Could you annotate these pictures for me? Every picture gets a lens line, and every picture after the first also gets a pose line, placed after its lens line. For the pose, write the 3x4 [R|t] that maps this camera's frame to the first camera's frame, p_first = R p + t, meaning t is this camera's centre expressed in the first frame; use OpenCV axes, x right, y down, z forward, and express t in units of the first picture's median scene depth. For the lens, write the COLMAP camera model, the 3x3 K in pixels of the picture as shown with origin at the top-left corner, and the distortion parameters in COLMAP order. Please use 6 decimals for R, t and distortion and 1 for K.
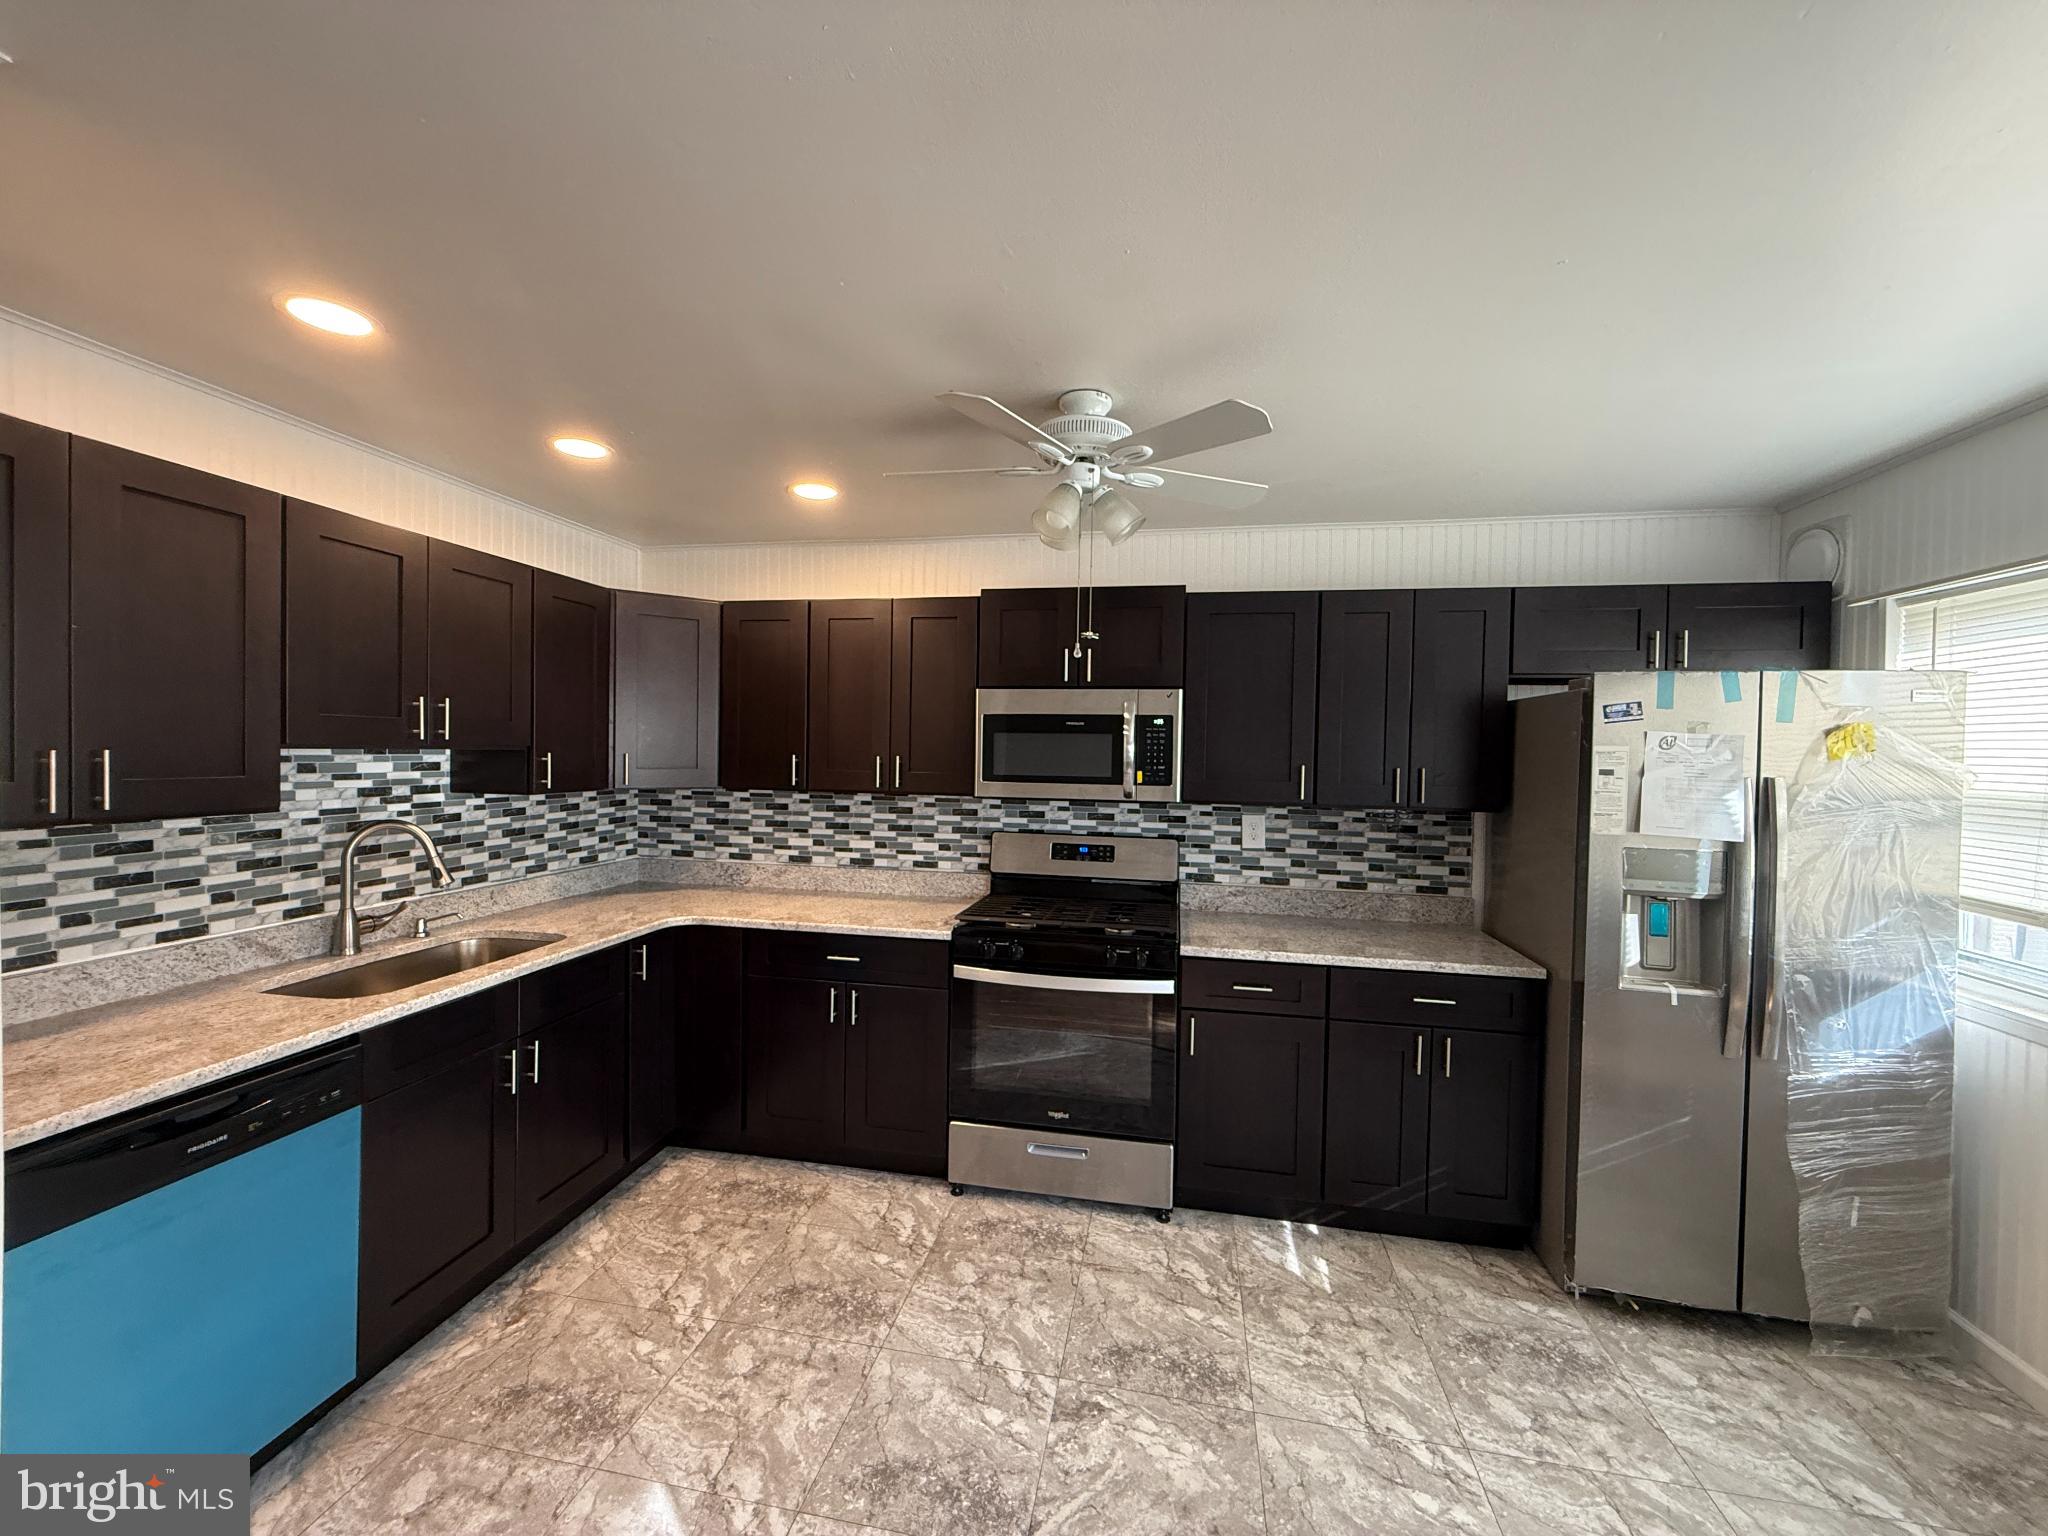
lens RADIAL K [[818.0, 0, 1013.6], [0, 818.0, 769.7], [0, 0, 1]] dist [0.000709, -0.000194]
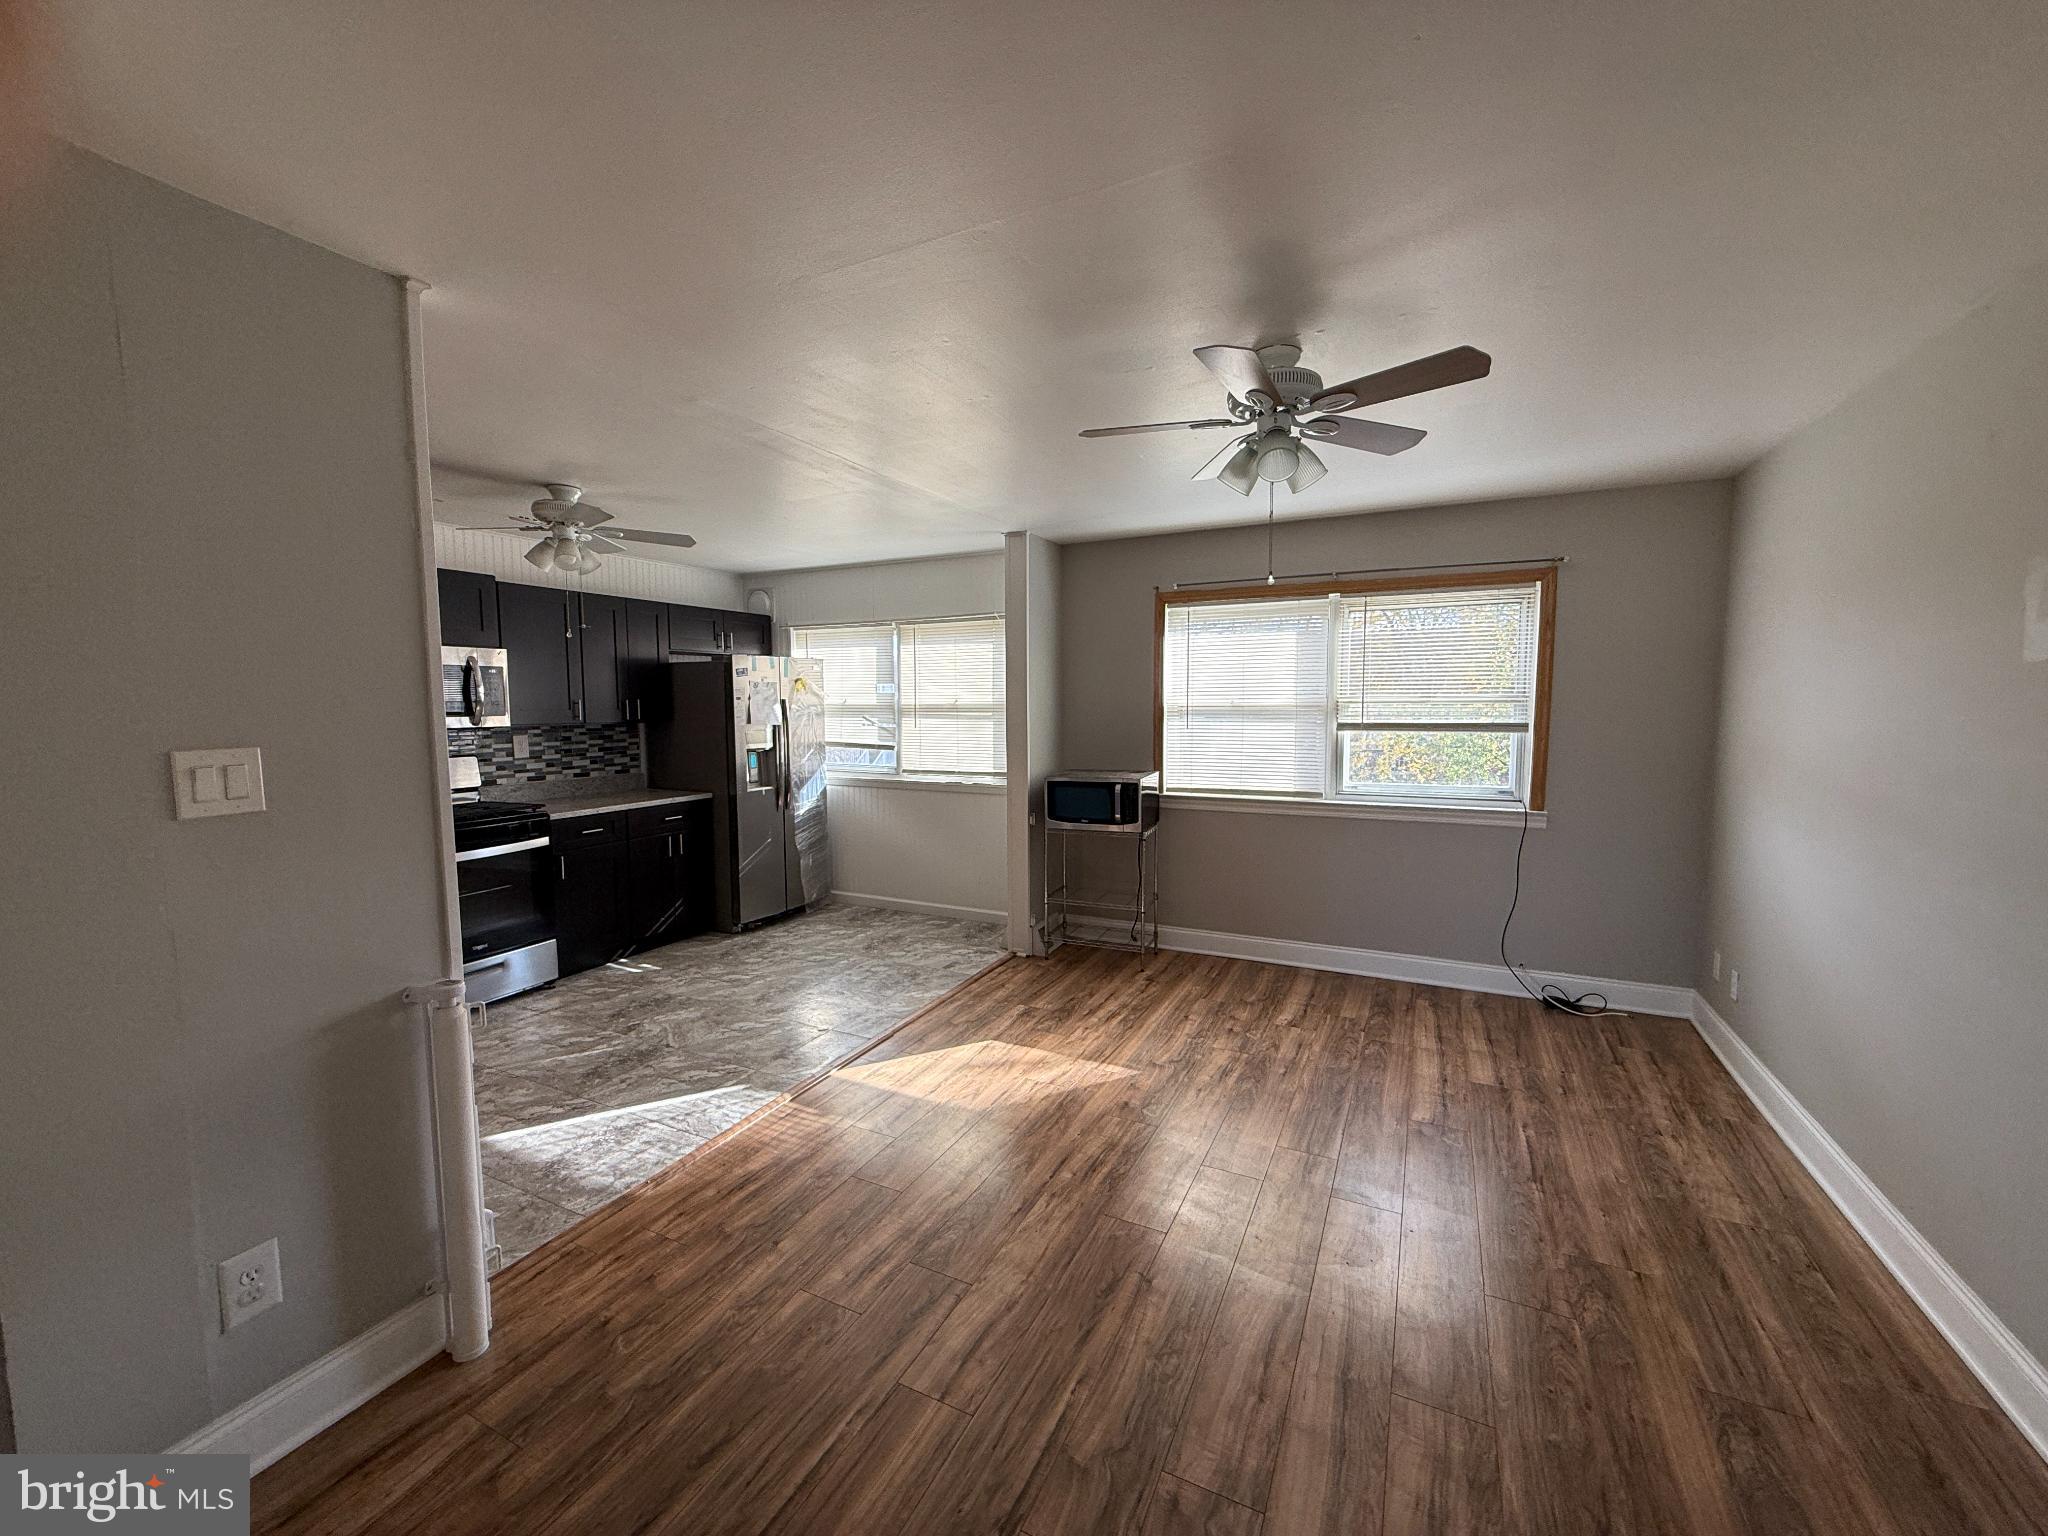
lens RADIAL K [[818.0, 0, 1015.9], [0, 818.0, 766.6], [0, 0, 1]] dist [0.000709, -0.000194]
pose [[0.268900, -0.099185, 0.958048, -1.329084], [0.029235, 0.995066, 0.094812, -0.002200], [-0.962724, 0.002514, 0.270473, -0.379118]]
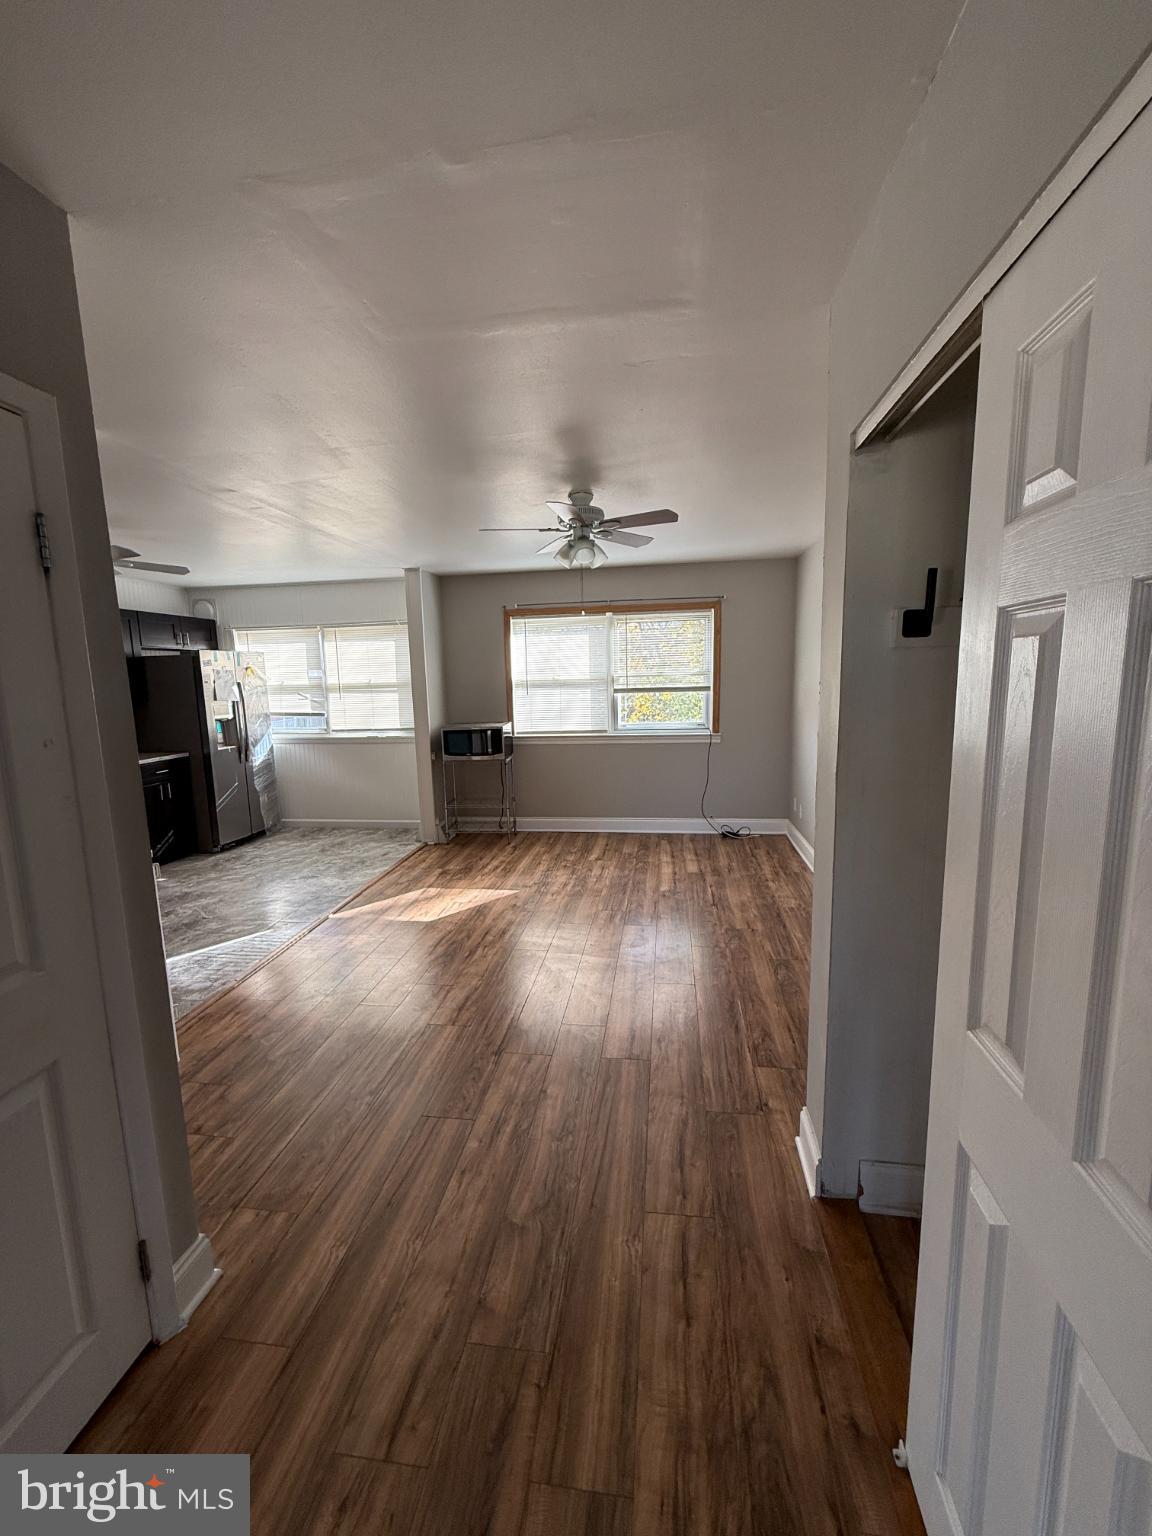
lens RADIAL K [[613.5, 0, 575.7], [0, 613.5, 763.5], [0, 0, 1]] dist [0.000709, -0.000194]
pose [[-0.051250, -0.159460, 0.985873, -1.785976], [0.043394, 0.985883, 0.161718, -0.010051], [-0.997743, 0.051069, -0.043607, -0.306206]]
